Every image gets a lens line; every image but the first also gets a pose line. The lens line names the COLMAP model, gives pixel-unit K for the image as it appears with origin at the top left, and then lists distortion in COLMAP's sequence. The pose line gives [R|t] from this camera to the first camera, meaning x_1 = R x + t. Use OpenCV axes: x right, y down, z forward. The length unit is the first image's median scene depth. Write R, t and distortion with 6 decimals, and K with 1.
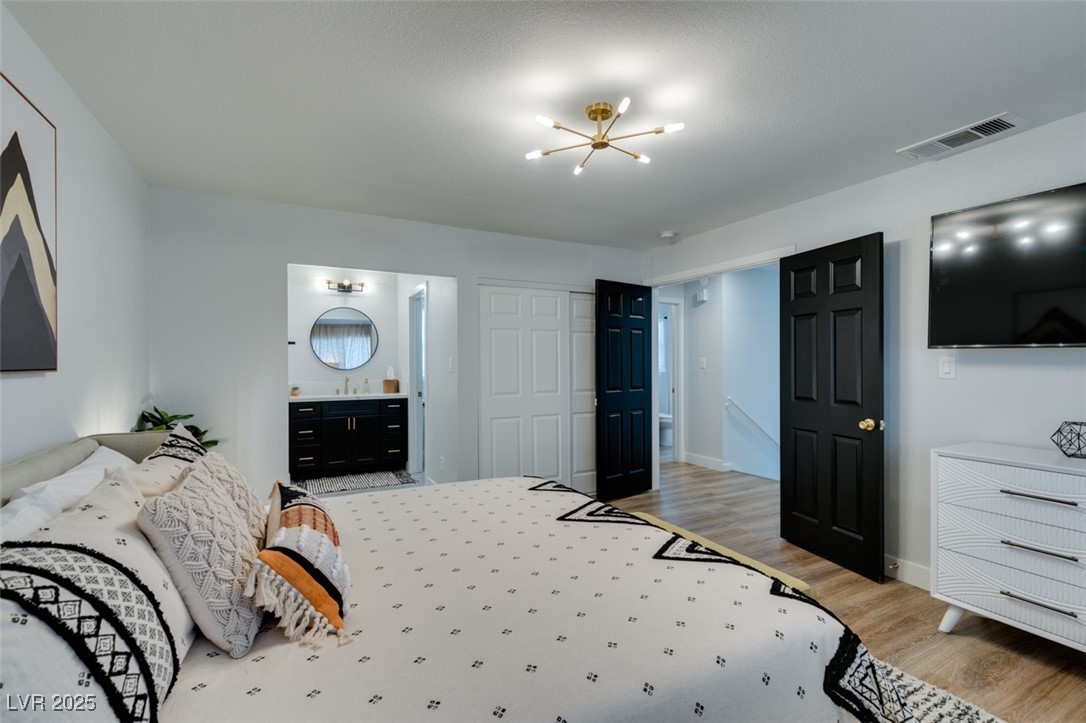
lens RADIAL K [[486.4, 0, 539.8], [0, 486.4, 360.0], [0, 0, 1]] dist [0.017683, -0.000102]
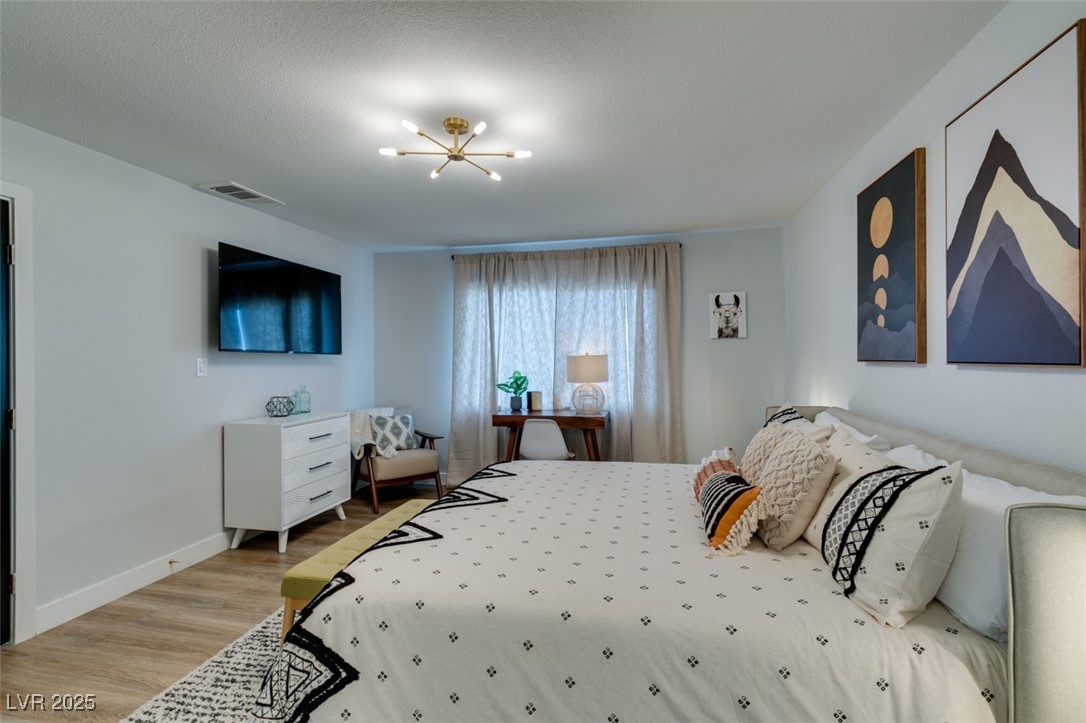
lens RADIAL K [[486.4, 0, 539.8], [0, 486.4, 360.0], [0, 0, 1]] dist [0.017683, -0.000102]
pose [[-0.767035, 0.010323, 0.641522, -0.697944], [0.011927, 0.999927, -0.001830, 0.012966], [-0.641495, 0.006247, -0.767102, 1.717467]]
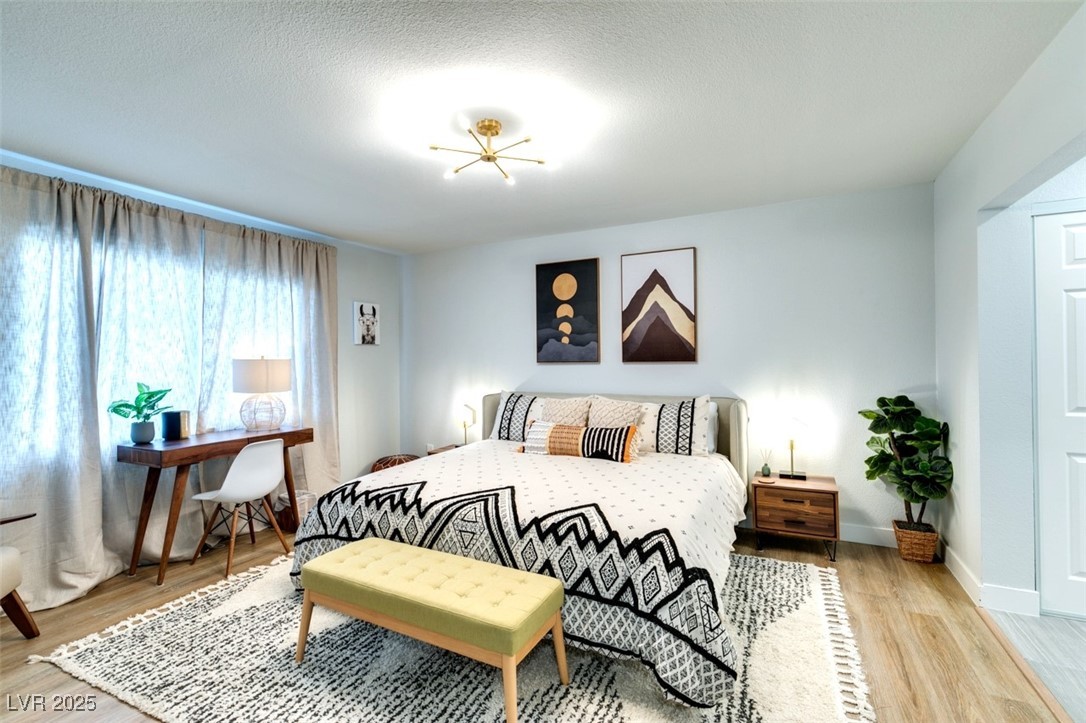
lens RADIAL K [[486.4, 0, 539.8], [0, 486.4, 360.0], [0, 0, 1]] dist [0.017683, -0.000102]
pose [[-0.813054, 0.015734, -0.581976, 0.659291], [0.017601, 0.999842, 0.002441, 0.007870], [0.581923, -0.008259, -0.813202, 1.948548]]
